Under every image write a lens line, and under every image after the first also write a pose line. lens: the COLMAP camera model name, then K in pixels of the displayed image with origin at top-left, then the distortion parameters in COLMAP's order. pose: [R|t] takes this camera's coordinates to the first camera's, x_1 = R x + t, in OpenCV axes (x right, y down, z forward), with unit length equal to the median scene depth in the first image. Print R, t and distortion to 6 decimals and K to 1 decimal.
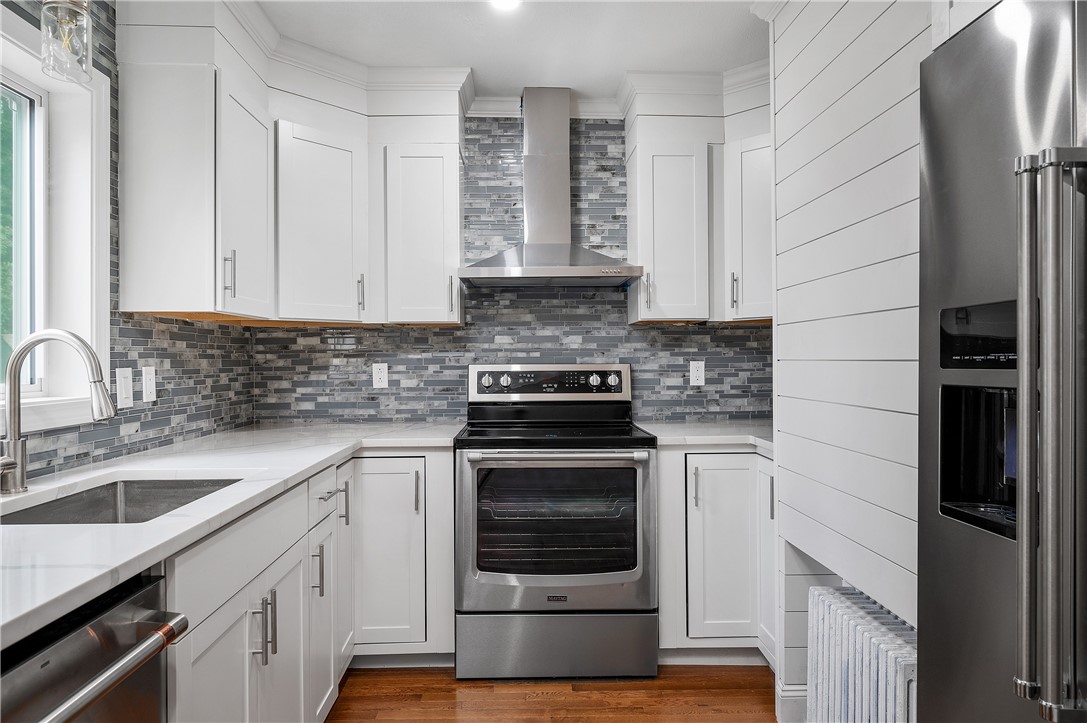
lens RADIAL K [[671.5, 0, 541.7], [0, 671.5, 360.3], [0, 0, 1]] dist [-0.002707, 0.002118]
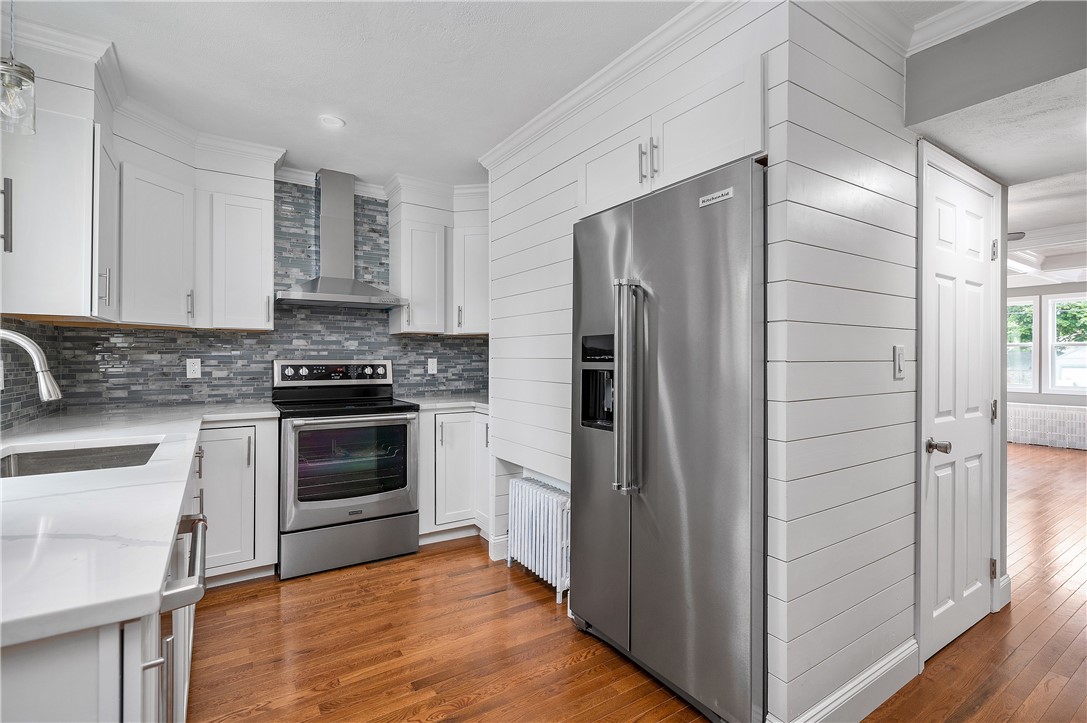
lens RADIAL K [[499.7, 0, 541.3], [0, 499.7, 359.5], [0, 0, 1]] dist [-0.000802, 0.000261]
pose [[0.853831, 0.005429, 0.520522, -0.189954], [-0.006453, 0.999979, 0.000155, 0.001874], [-0.520510, -0.003491, 0.853848, -0.175345]]
